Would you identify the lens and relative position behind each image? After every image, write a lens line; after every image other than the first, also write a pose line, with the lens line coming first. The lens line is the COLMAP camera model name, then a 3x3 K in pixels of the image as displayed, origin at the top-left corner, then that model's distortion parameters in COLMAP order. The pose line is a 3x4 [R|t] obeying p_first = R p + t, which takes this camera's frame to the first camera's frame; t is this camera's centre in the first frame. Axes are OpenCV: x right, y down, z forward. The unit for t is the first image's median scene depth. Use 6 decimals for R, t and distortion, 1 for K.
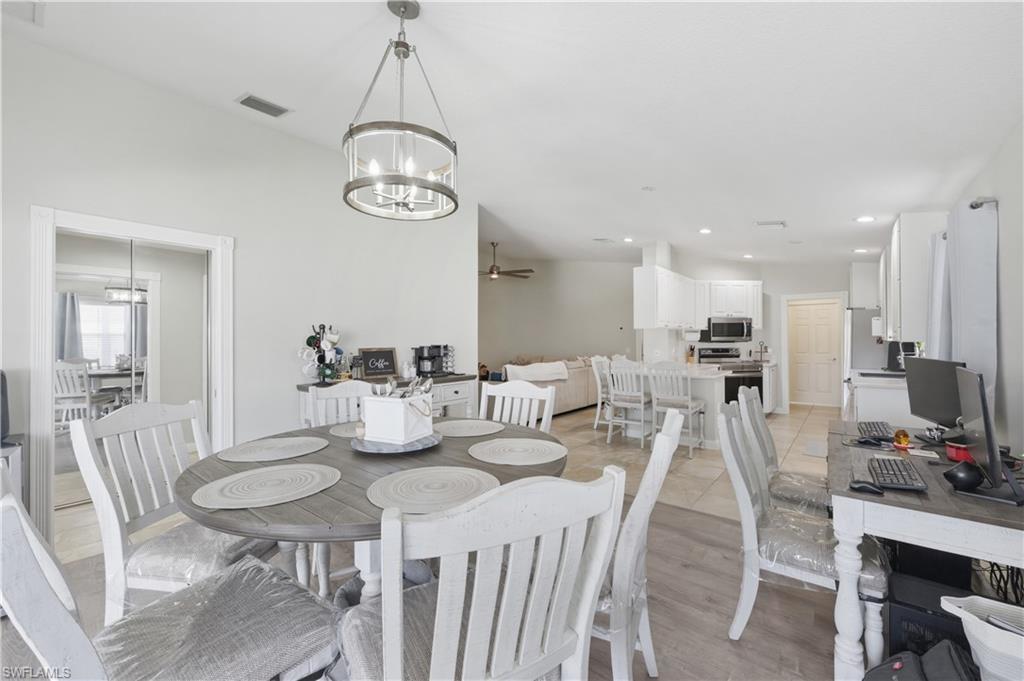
lens RADIAL K [[392.8, 0, 511.7], [0, 392.8, 338.5], [0, 0, 1]] dist [0.000312, 0.000004]
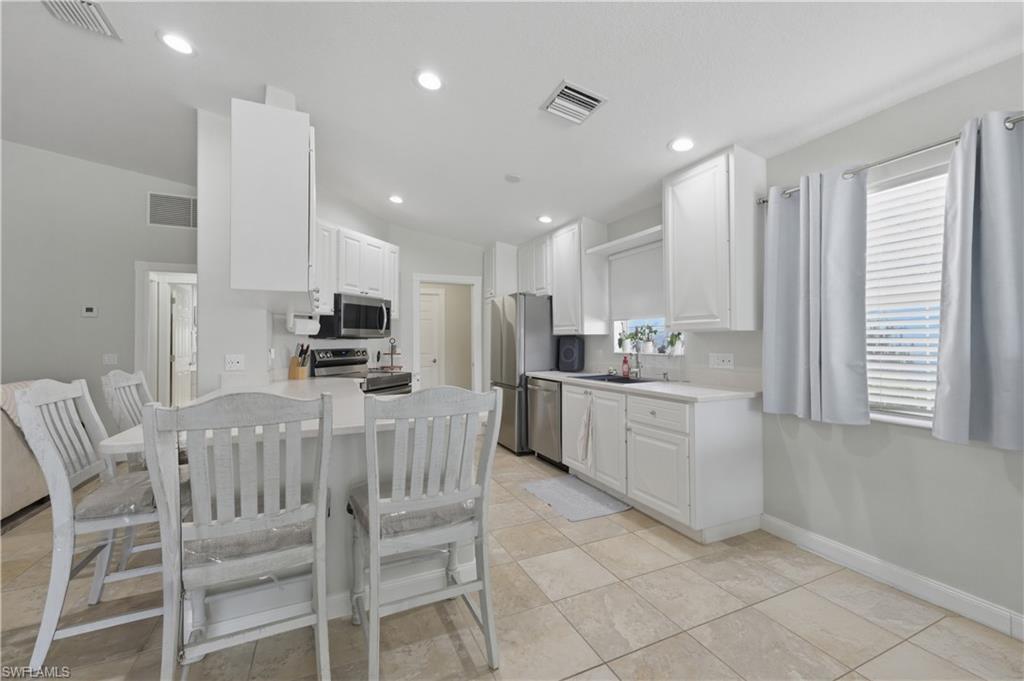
lens RADIAL K [[417.5, 0, 511.3], [0, 417.5, 335.6], [0, 0, 1]] dist [0.002252, 0.000886]
pose [[0.426884, 0.013588, 0.904204, 0.082389], [0.001184, 0.999878, -0.015584, 0.015221], [-0.904306, 0.007723, 0.426816, 0.531968]]
